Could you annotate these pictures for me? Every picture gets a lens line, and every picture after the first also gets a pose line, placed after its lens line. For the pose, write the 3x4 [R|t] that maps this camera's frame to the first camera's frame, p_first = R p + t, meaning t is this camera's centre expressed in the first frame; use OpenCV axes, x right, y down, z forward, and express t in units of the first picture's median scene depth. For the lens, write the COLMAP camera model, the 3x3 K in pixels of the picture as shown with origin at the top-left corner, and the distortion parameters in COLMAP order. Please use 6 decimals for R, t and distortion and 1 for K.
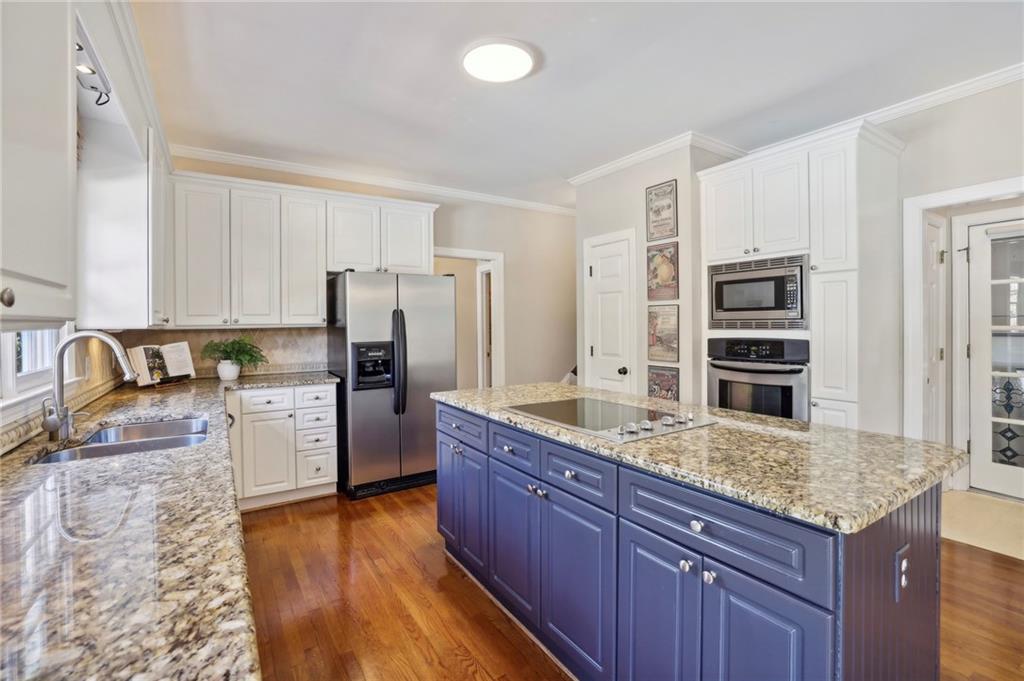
lens RADIAL K [[446.7, 0, 488.8], [0, 446.7, 326.8], [0, 0, 1]] dist [-0.025813, 0.006640]
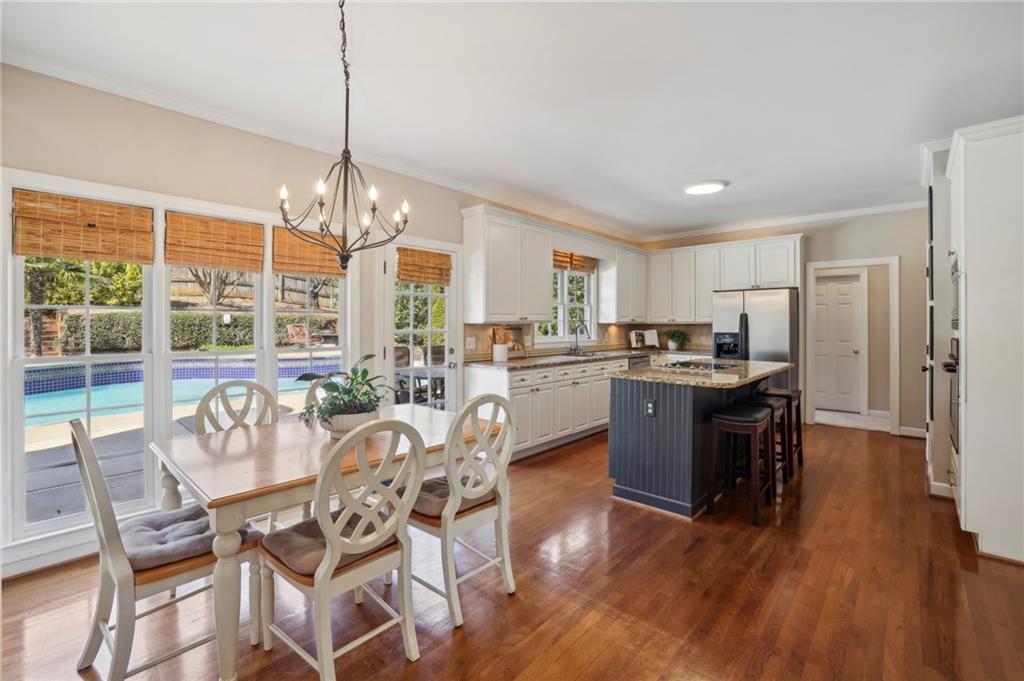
lens RADIAL K [[446.7, 0, 516.4], [0, 446.7, 320.7], [0, 0, 1]] dist [-0.025813, 0.006640]
pose [[0.288682, 0.002435, -0.957422, 1.193781], [-0.004575, 0.999989, 0.001163, -0.010258], [0.957414, 0.004045, 0.288690, -0.274218]]
